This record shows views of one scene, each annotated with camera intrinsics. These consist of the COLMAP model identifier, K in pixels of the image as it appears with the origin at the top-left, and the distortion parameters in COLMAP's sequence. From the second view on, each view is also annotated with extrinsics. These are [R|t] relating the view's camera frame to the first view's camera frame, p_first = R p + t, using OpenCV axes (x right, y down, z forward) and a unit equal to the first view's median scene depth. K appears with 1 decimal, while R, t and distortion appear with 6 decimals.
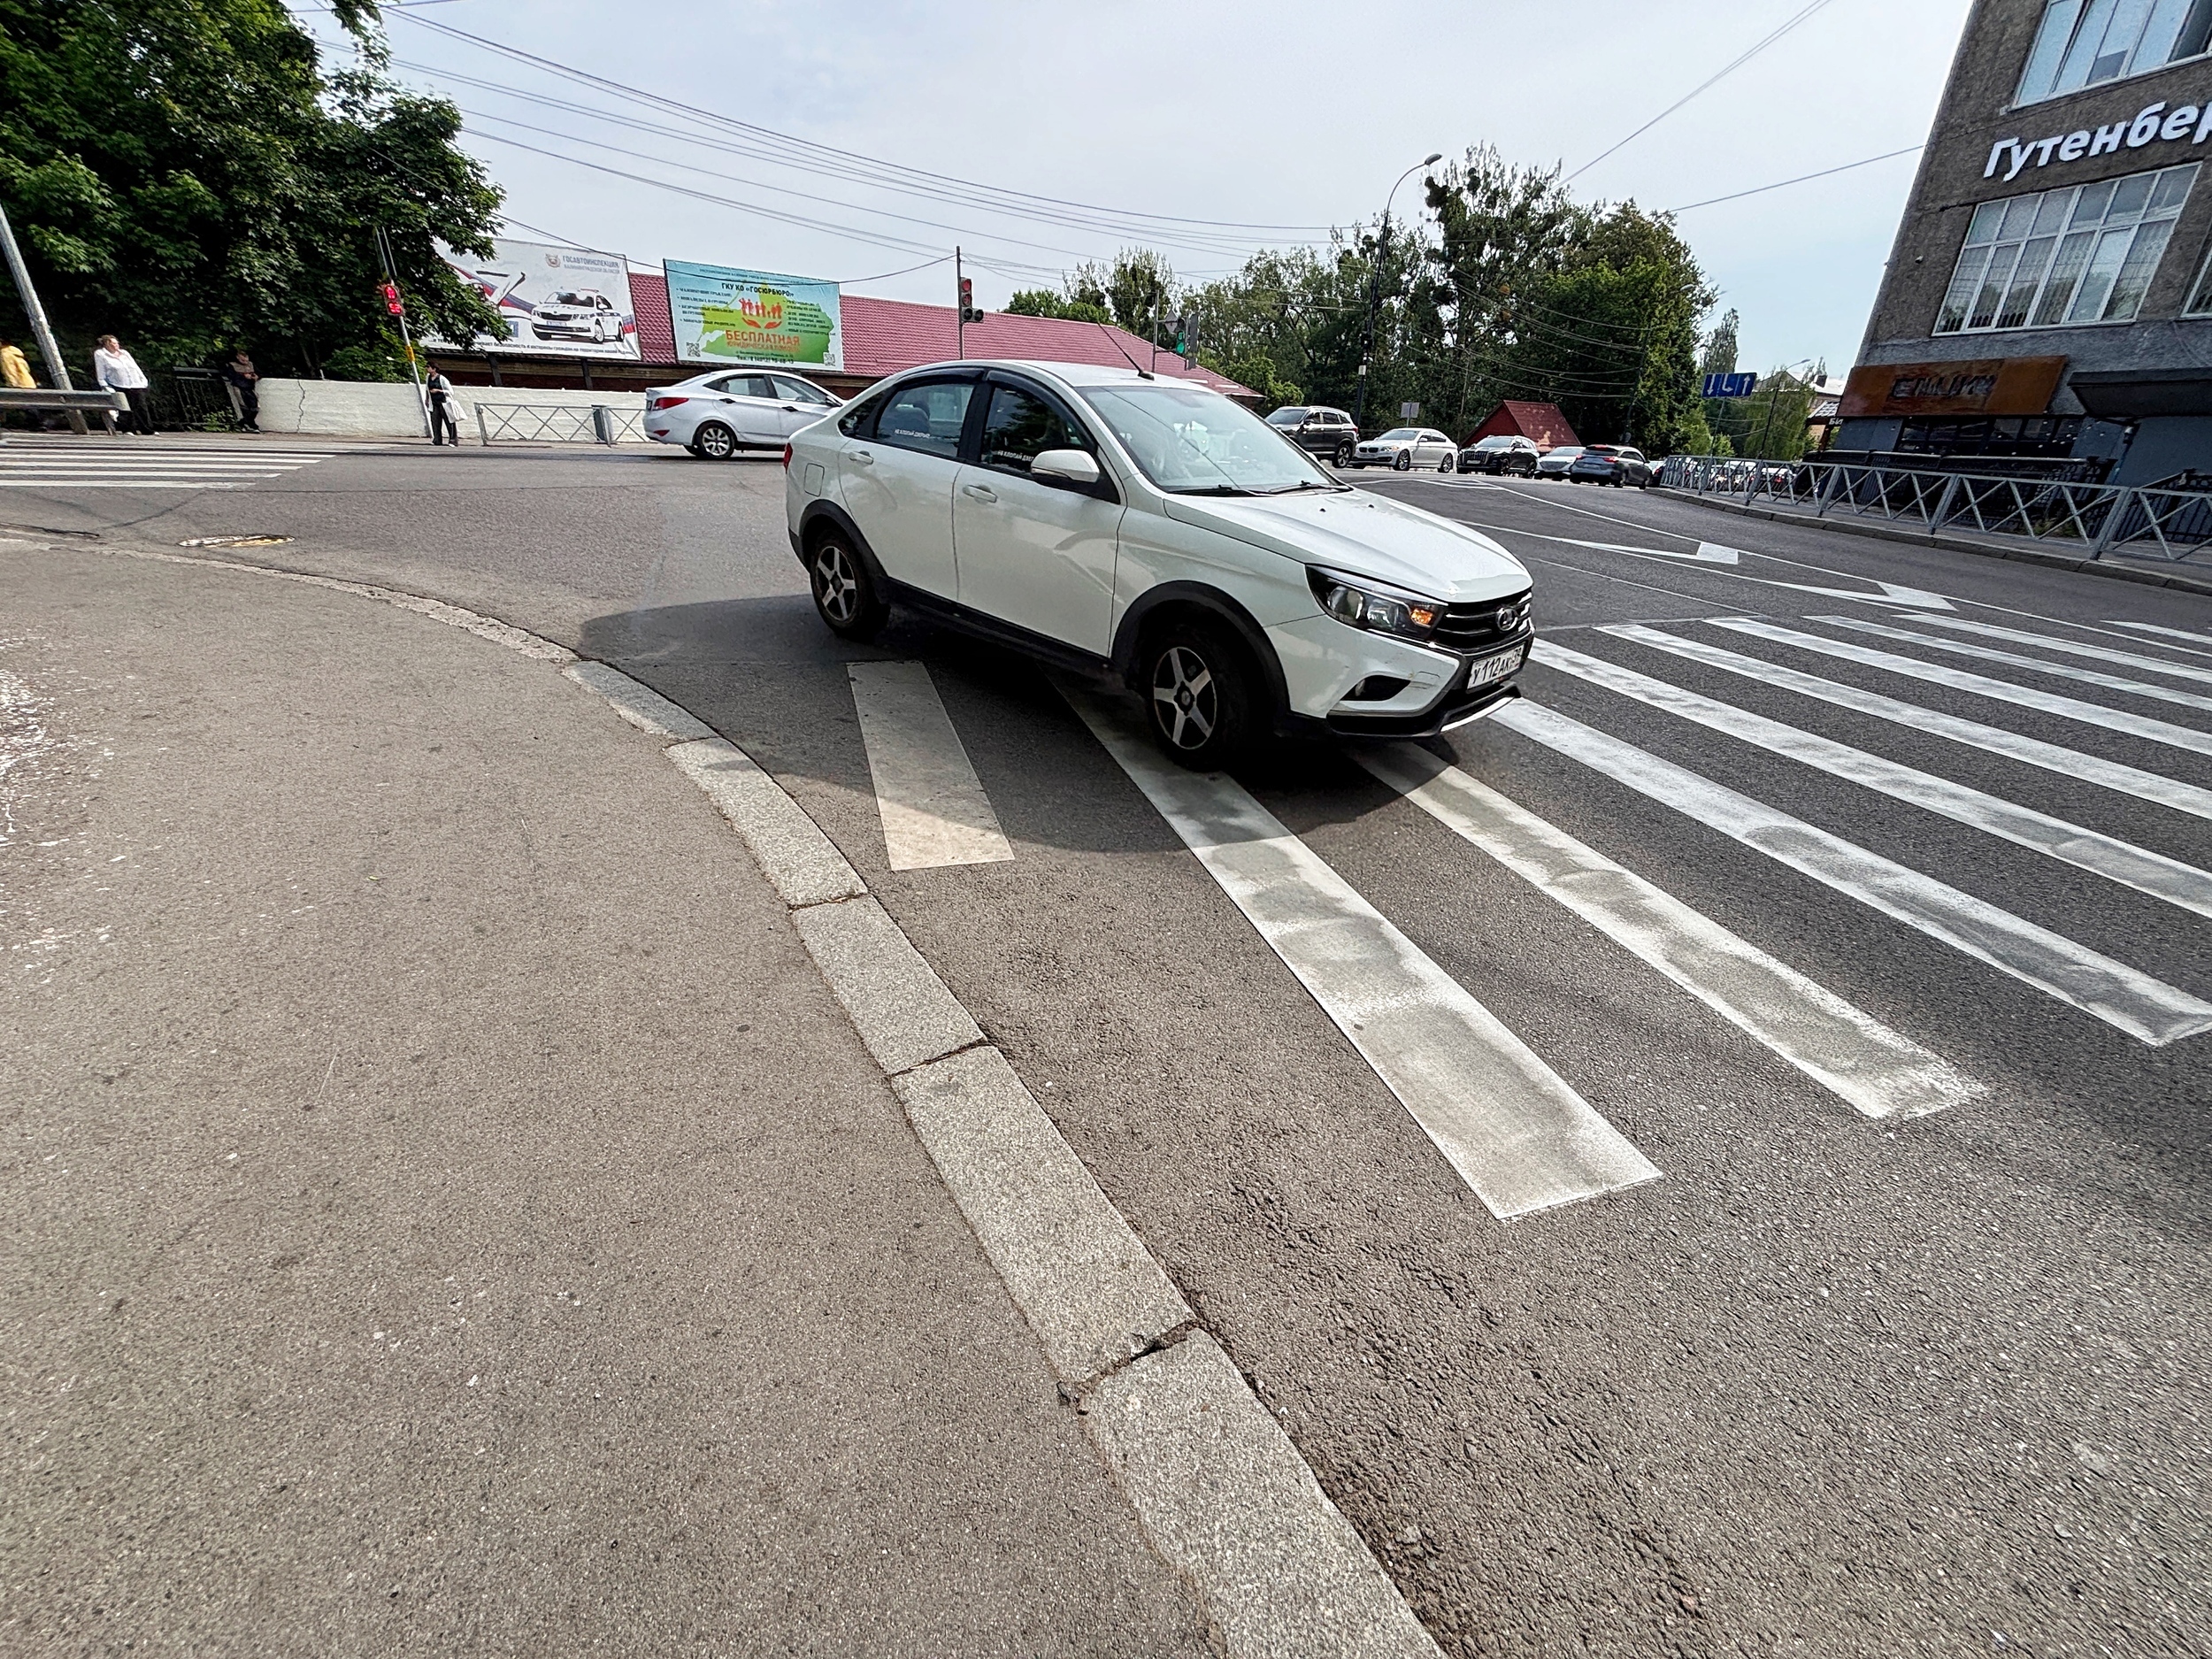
lens RADIAL K [[901.2, 0, 1106.0], [0, 901.2, 829.5], [0, 0, 1]] dist [-0.000566, -0.000031]
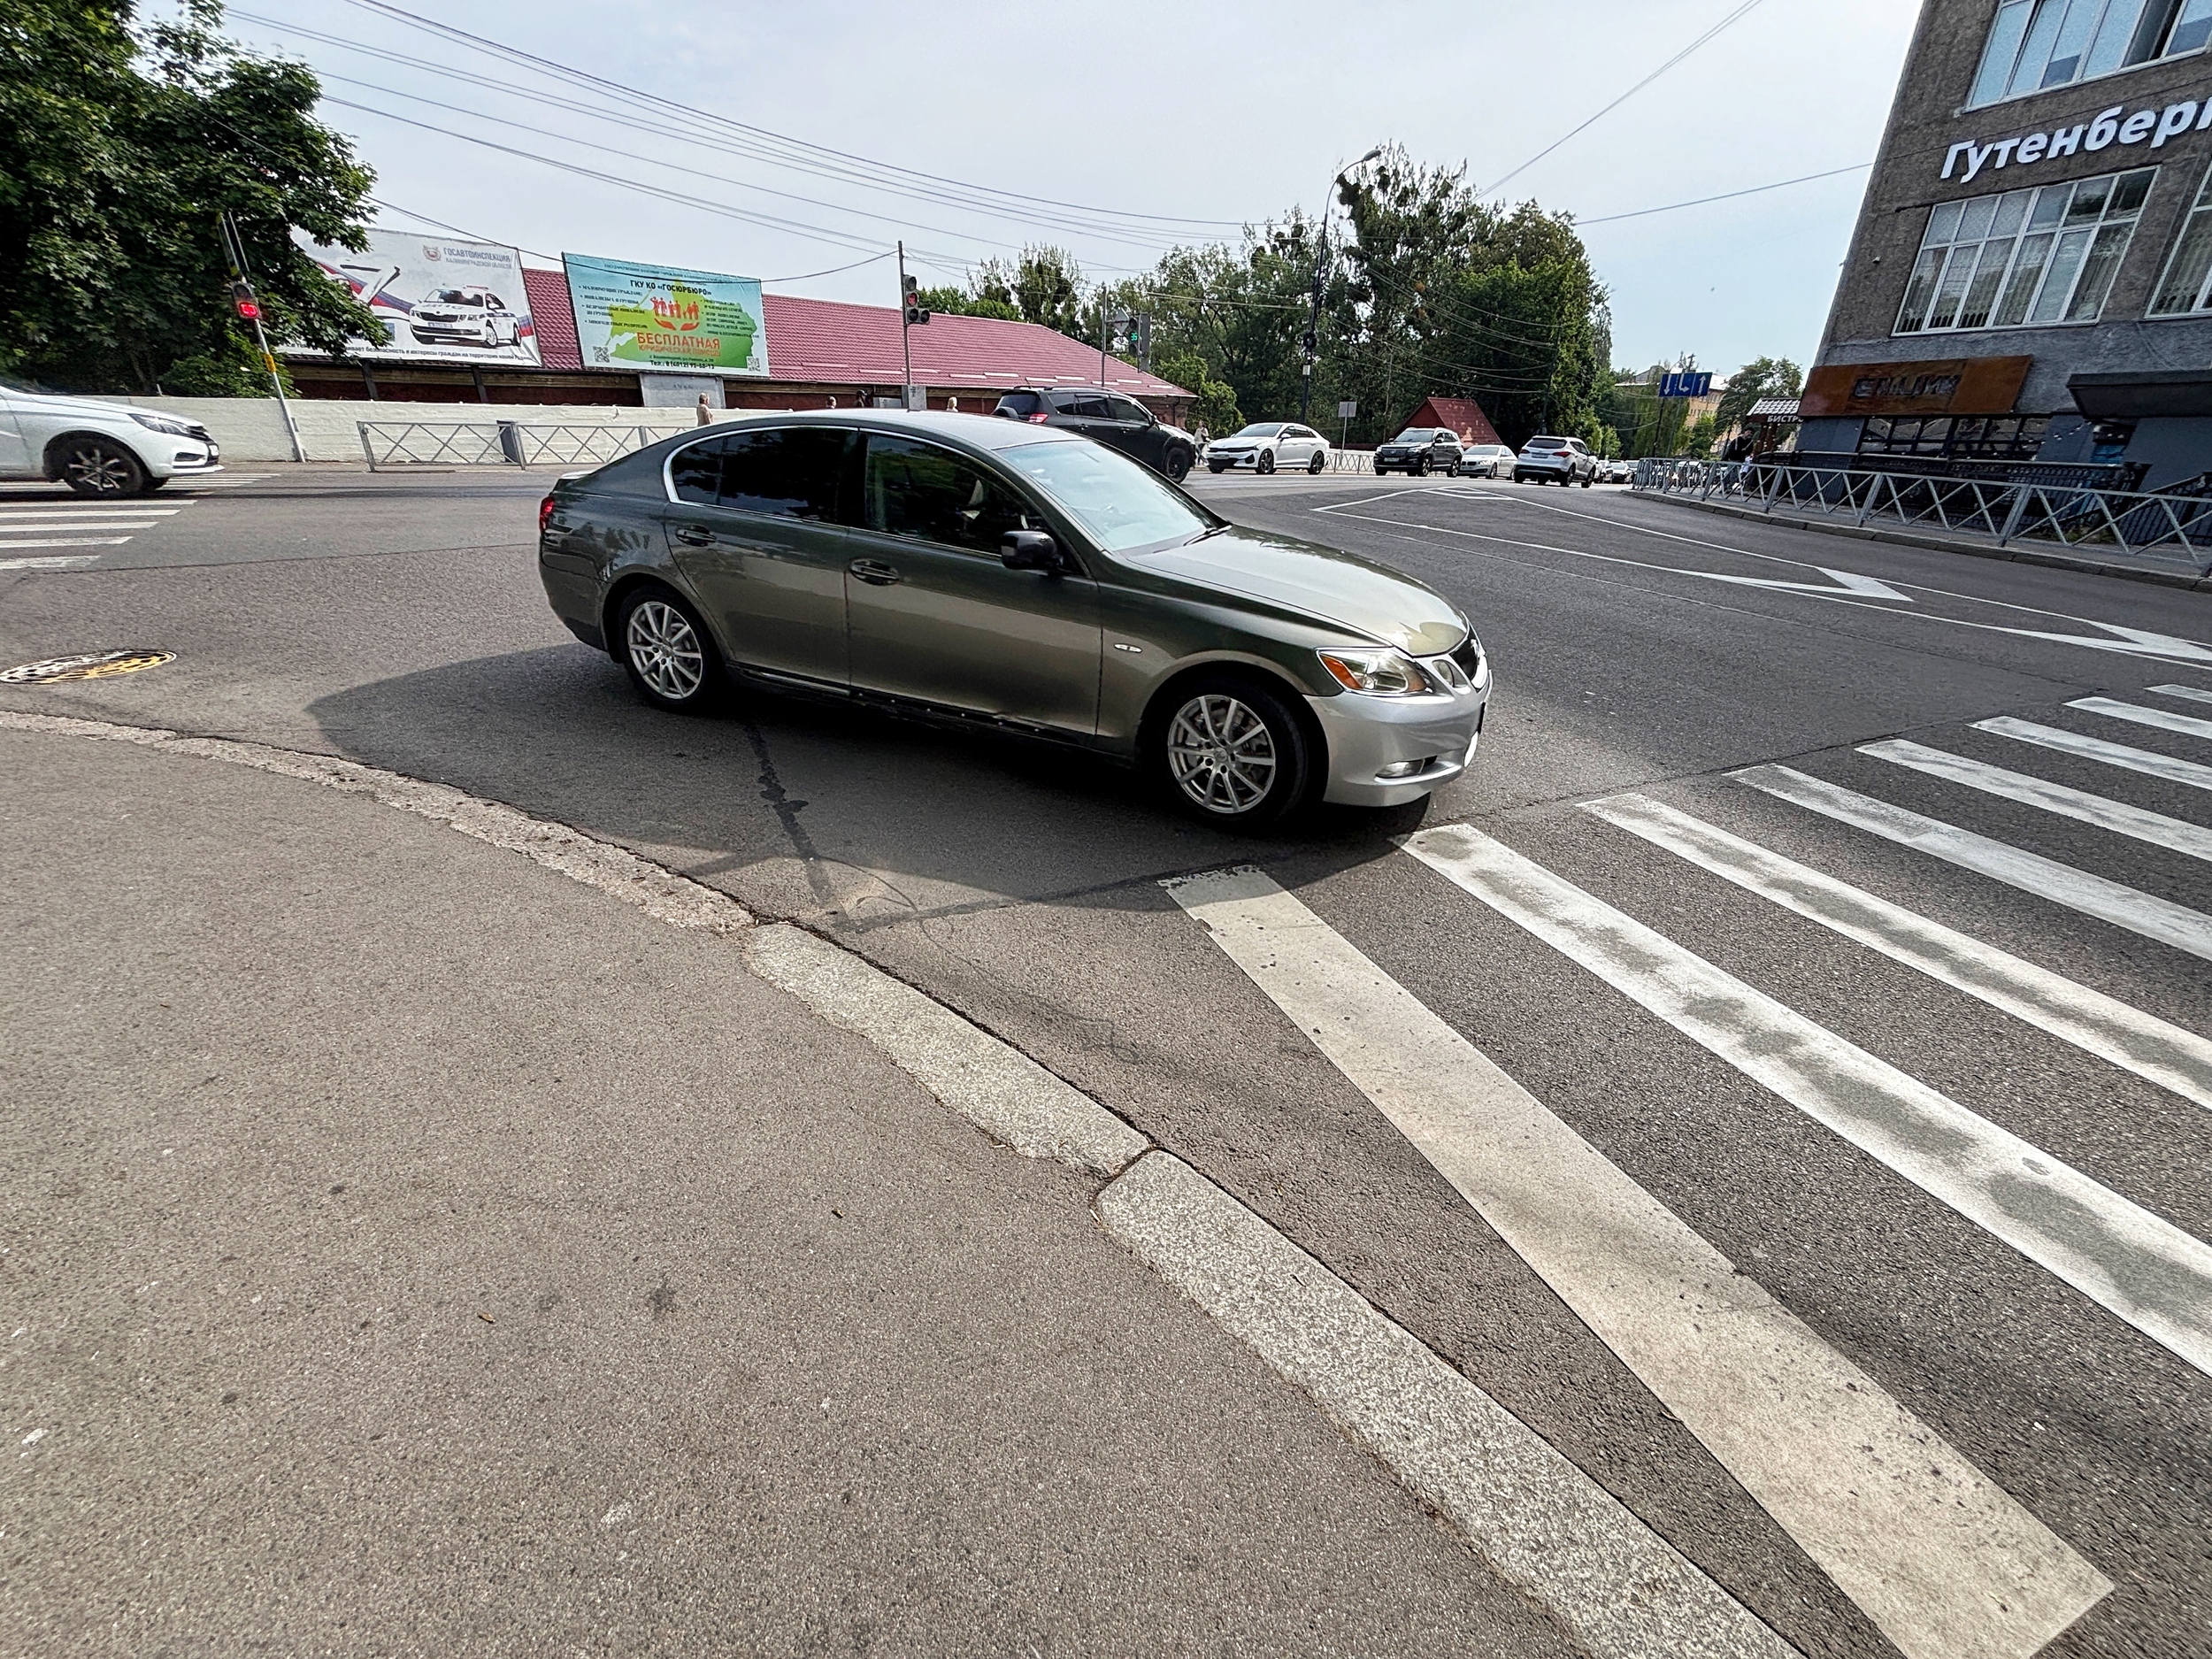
lens RADIAL K [[894.3, 0, 1106.0], [0, 894.3, 829.5], [0, 0, 1]] dist [0.001047, -0.000843]
pose [[0.994254, -0.054164, 0.092336, -0.078370], [0.053569, 0.998524, 0.008913, -0.047330], [-0.092683, -0.003915, 0.995688, 0.074078]]
